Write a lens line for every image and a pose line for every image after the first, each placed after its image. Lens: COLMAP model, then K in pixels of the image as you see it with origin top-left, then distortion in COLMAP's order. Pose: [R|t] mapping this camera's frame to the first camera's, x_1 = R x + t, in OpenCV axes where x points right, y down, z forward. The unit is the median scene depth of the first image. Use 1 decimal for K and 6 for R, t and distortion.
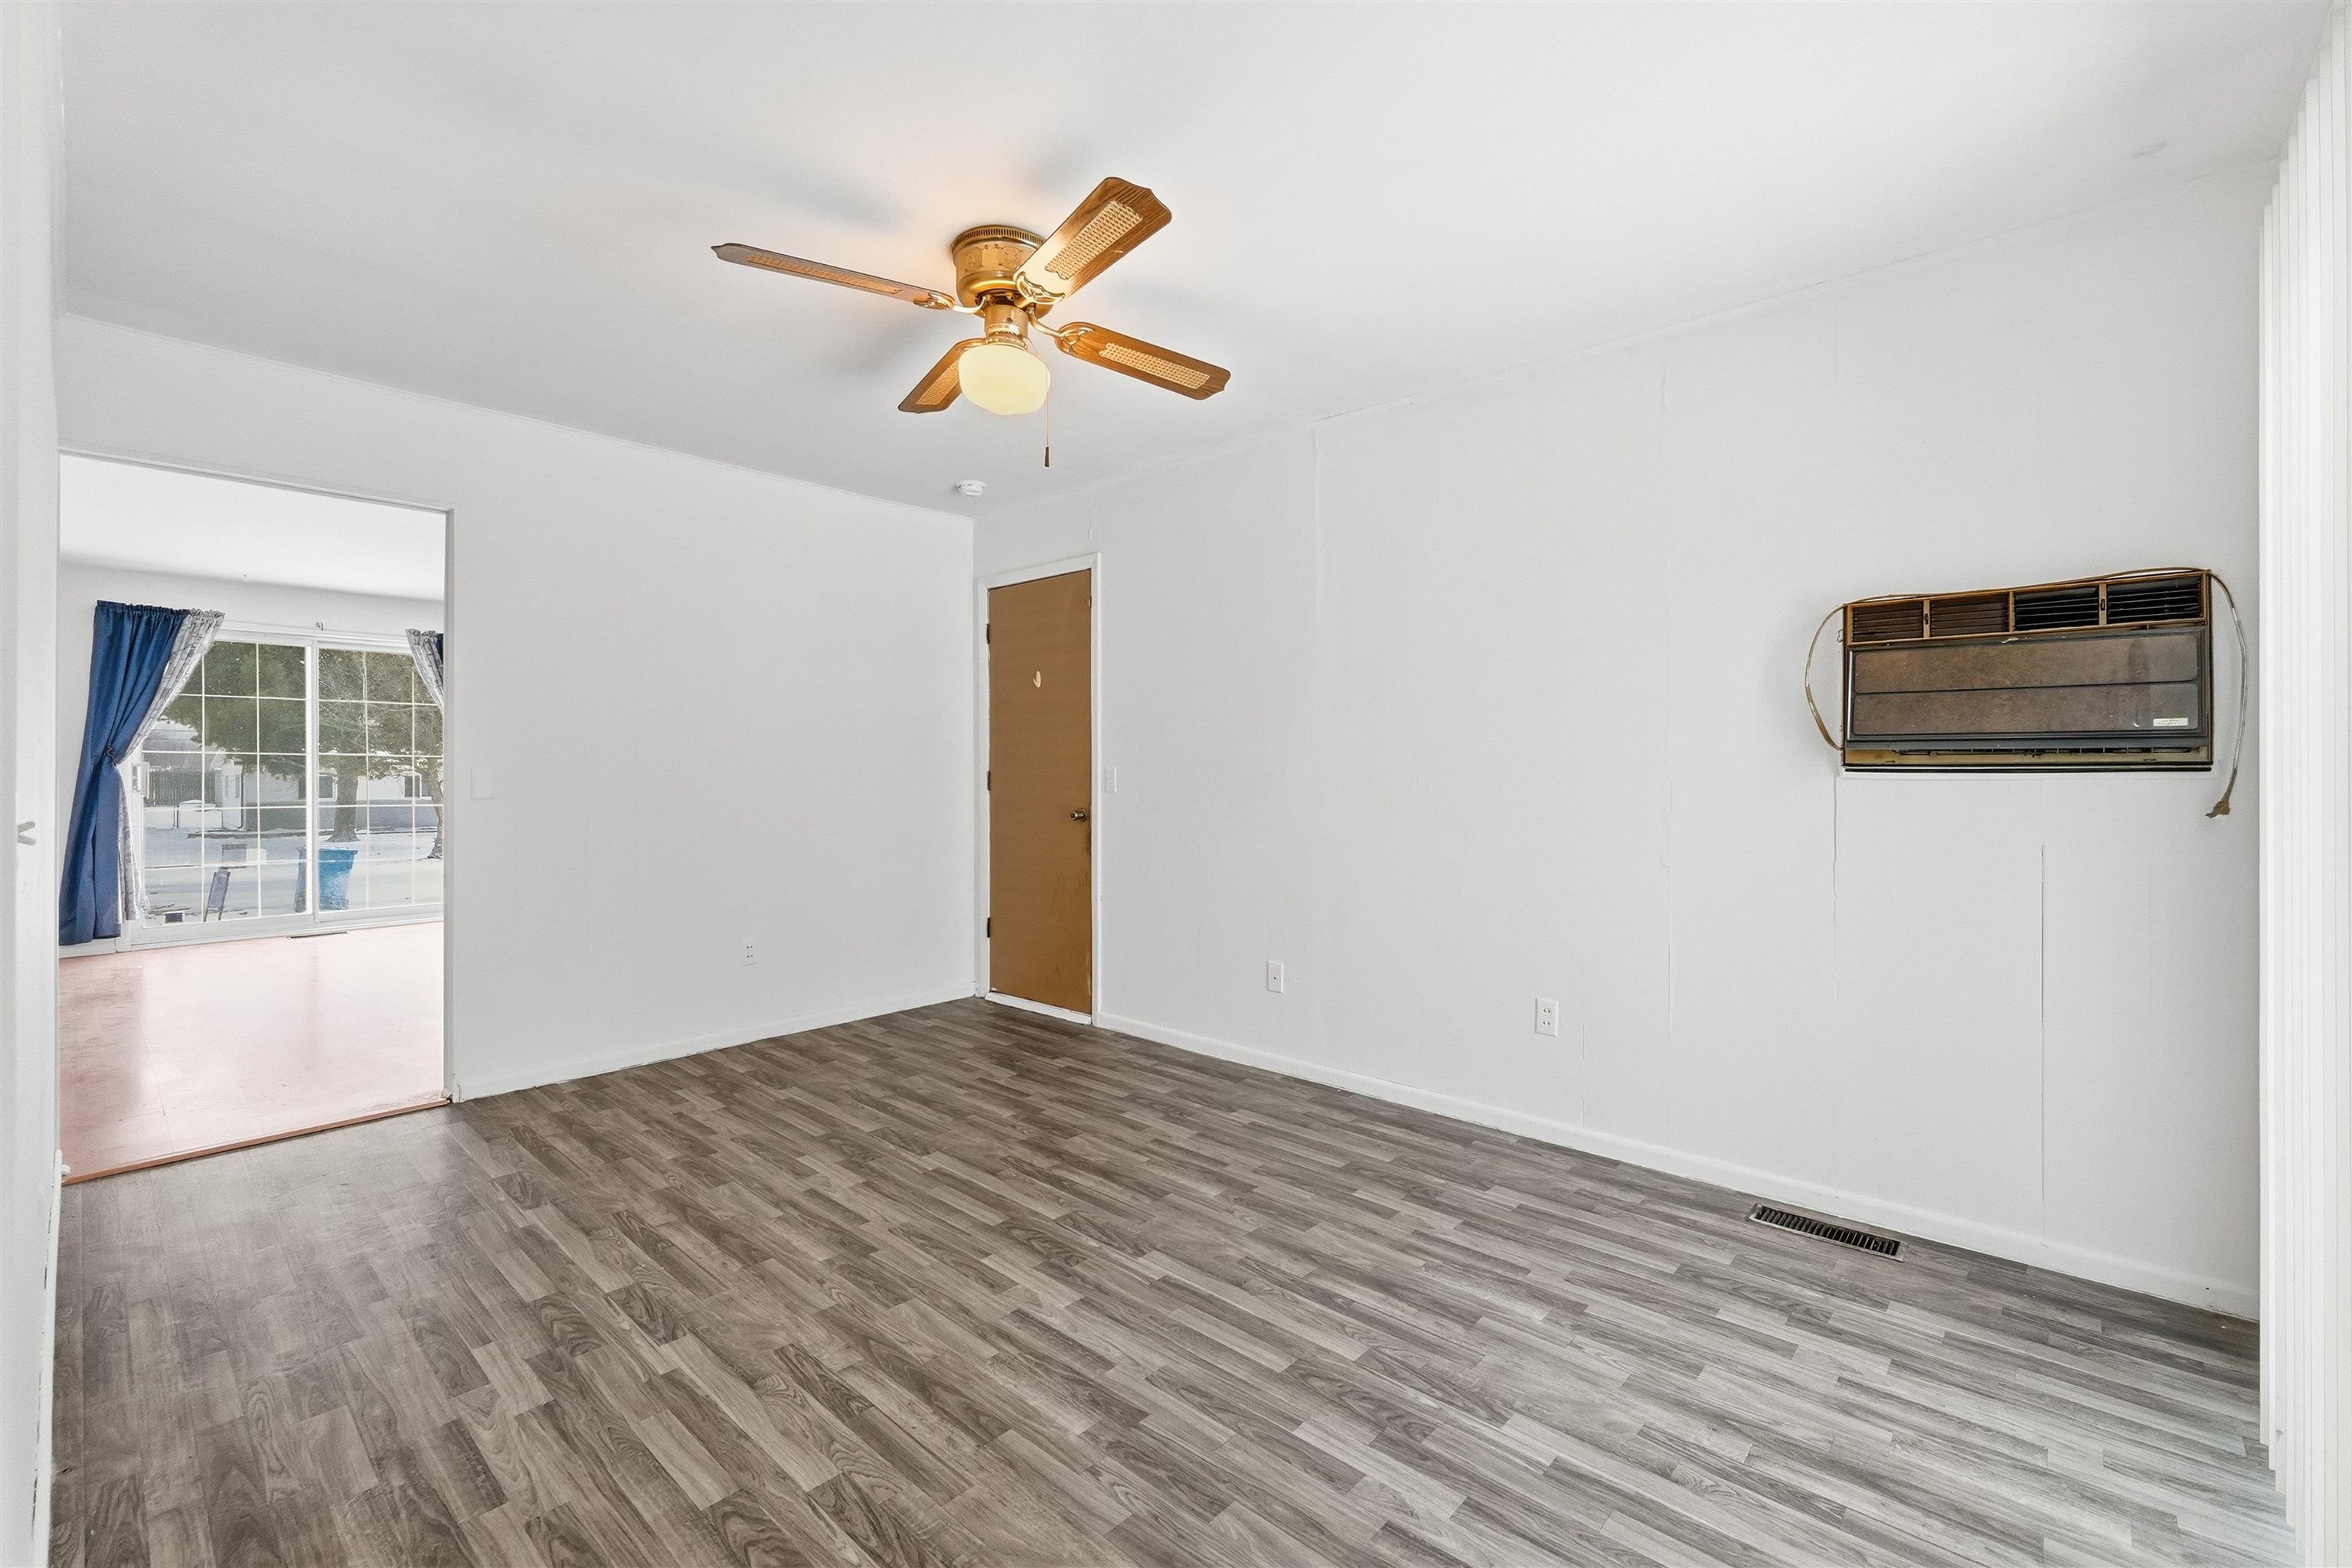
lens RADIAL K [[999.1, 0, 1183.8], [0, 999.1, 775.6], [0, 0, 1]] dist [0.000296, -0.000230]
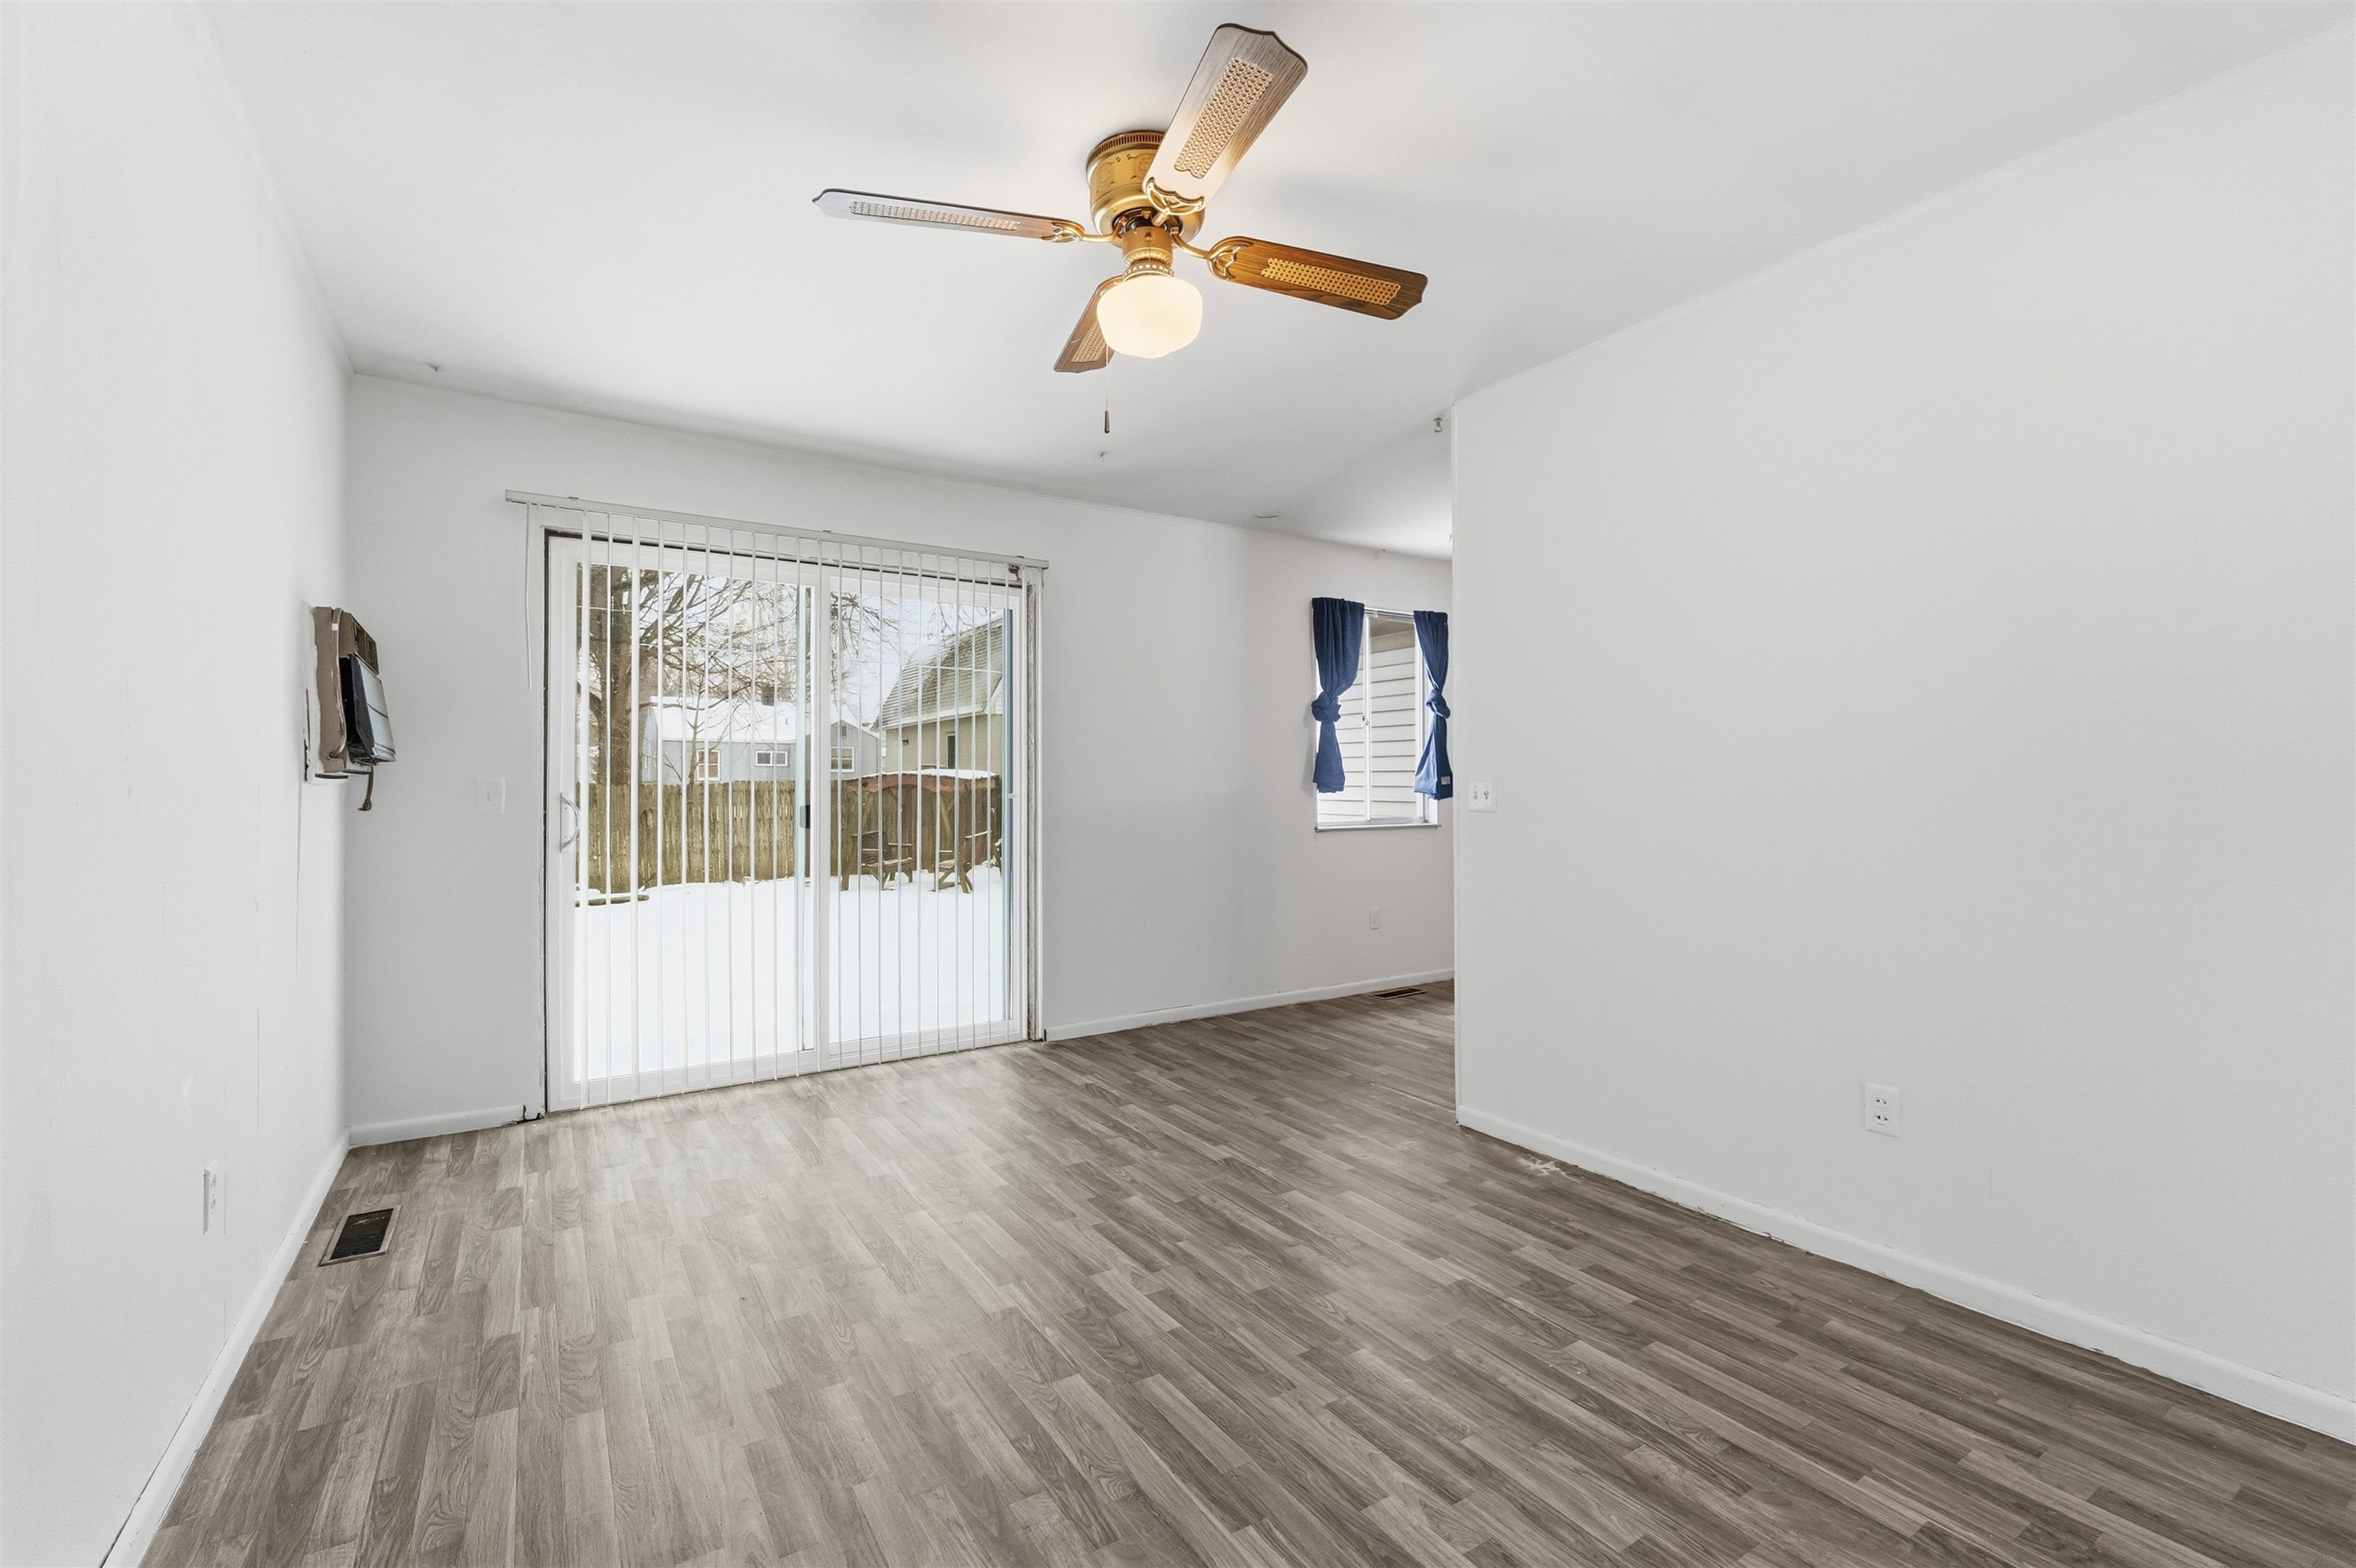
lens RADIAL K [[1000.7, 0, 1172.9], [0, 1000.7, 781.7], [0, 0, 1]] dist [0.000296, -0.000230]
pose [[-0.963850, 0.004823, 0.266400, -0.439815], [0.003957, 0.999985, -0.003790, 0.009053], [-0.266414, -0.002599, -0.963855, 1.878639]]
